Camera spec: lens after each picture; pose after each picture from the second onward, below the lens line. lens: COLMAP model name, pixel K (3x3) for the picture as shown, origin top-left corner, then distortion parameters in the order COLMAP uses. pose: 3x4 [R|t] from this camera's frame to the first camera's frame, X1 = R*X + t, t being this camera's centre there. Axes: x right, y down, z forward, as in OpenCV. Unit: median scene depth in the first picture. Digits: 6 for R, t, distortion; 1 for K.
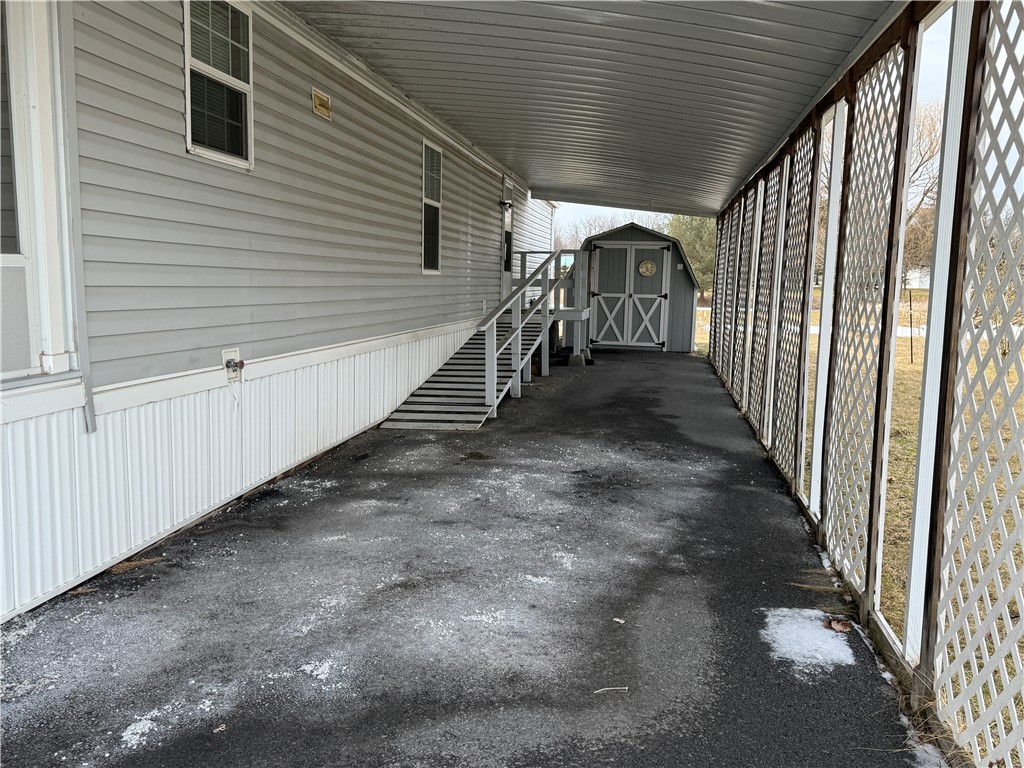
lens RADIAL K [[837.9, 0, 512.0], [0, 837.9, 384.0], [0, 0, 1]] dist [0.006309, -0.001105]
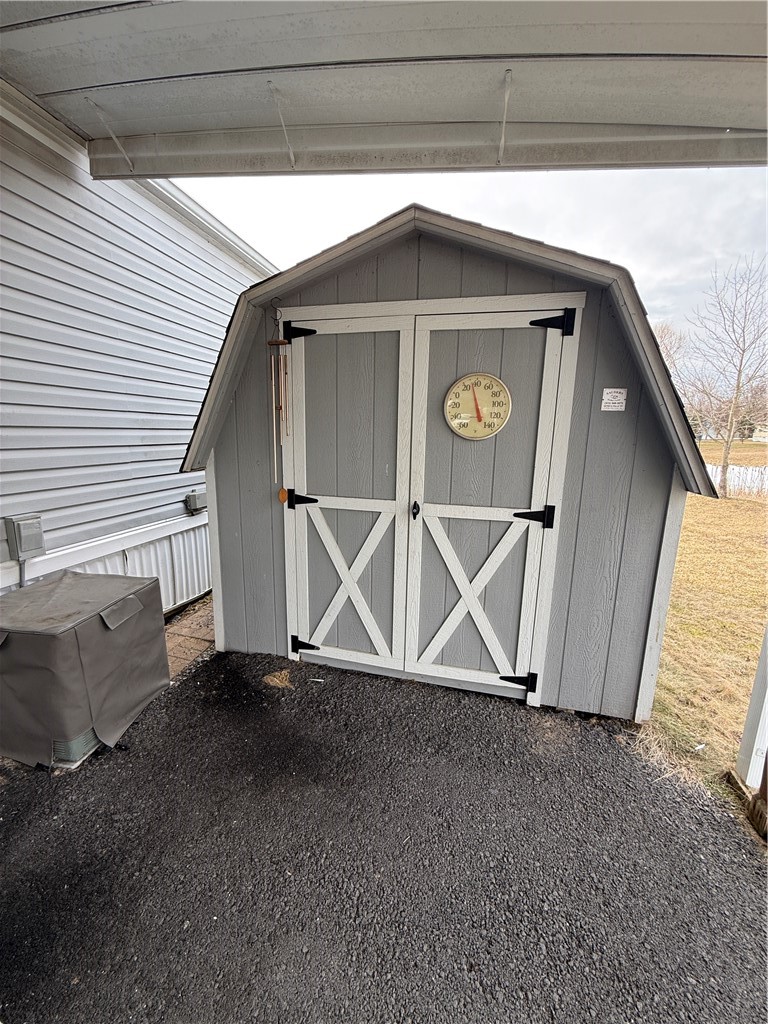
lens RADIAL K [[408.9, 0, 384.0], [0, 408.9, 512.0], [0, 0, 1]] dist [0.001453, -0.000325]
pose [[0.988309, 0.024106, -0.150549, 0.151961], [-0.014342, 0.997742, 0.065608, -0.112959], [0.151791, -0.062682, 0.986423, 0.865002]]
